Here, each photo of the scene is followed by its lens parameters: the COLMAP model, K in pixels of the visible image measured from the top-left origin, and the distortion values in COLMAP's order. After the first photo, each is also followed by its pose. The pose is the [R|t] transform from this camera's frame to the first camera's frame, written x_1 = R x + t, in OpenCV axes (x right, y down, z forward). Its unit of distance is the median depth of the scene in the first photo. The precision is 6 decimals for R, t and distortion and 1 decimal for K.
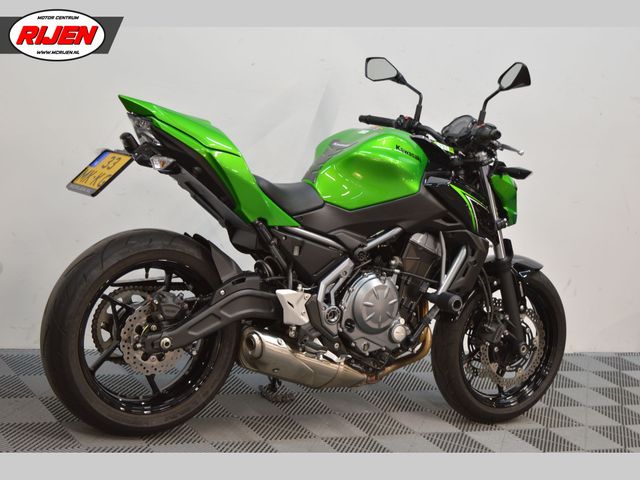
lens RADIAL K [[1270.8, 0, 318.9], [0, 1270.8, 239.7], [0, 0, 1]] dist [0.074576, 0.000000]
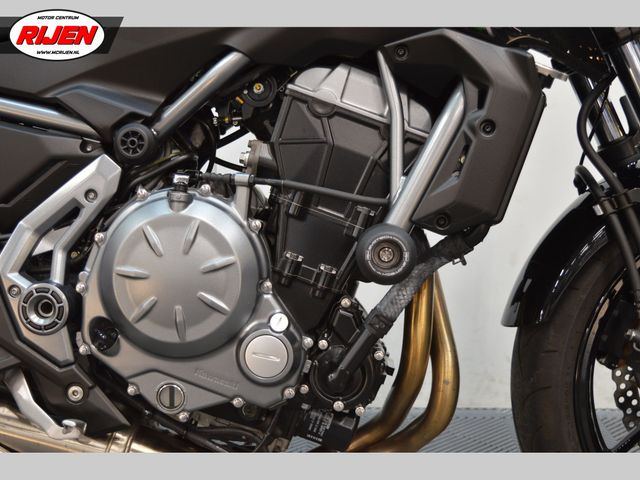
lens RADIAL K [[909.5, 0, 320.8], [0, 909.5, 240.7], [0, 0, 1]] dist [-0.048068, 0.000000]
pose [[0.803066, -0.104326, -0.586687, 0.235944], [0.045693, 0.992437, -0.113932, 0.075454], [0.594136, 0.064688, 0.801759, 0.860573]]
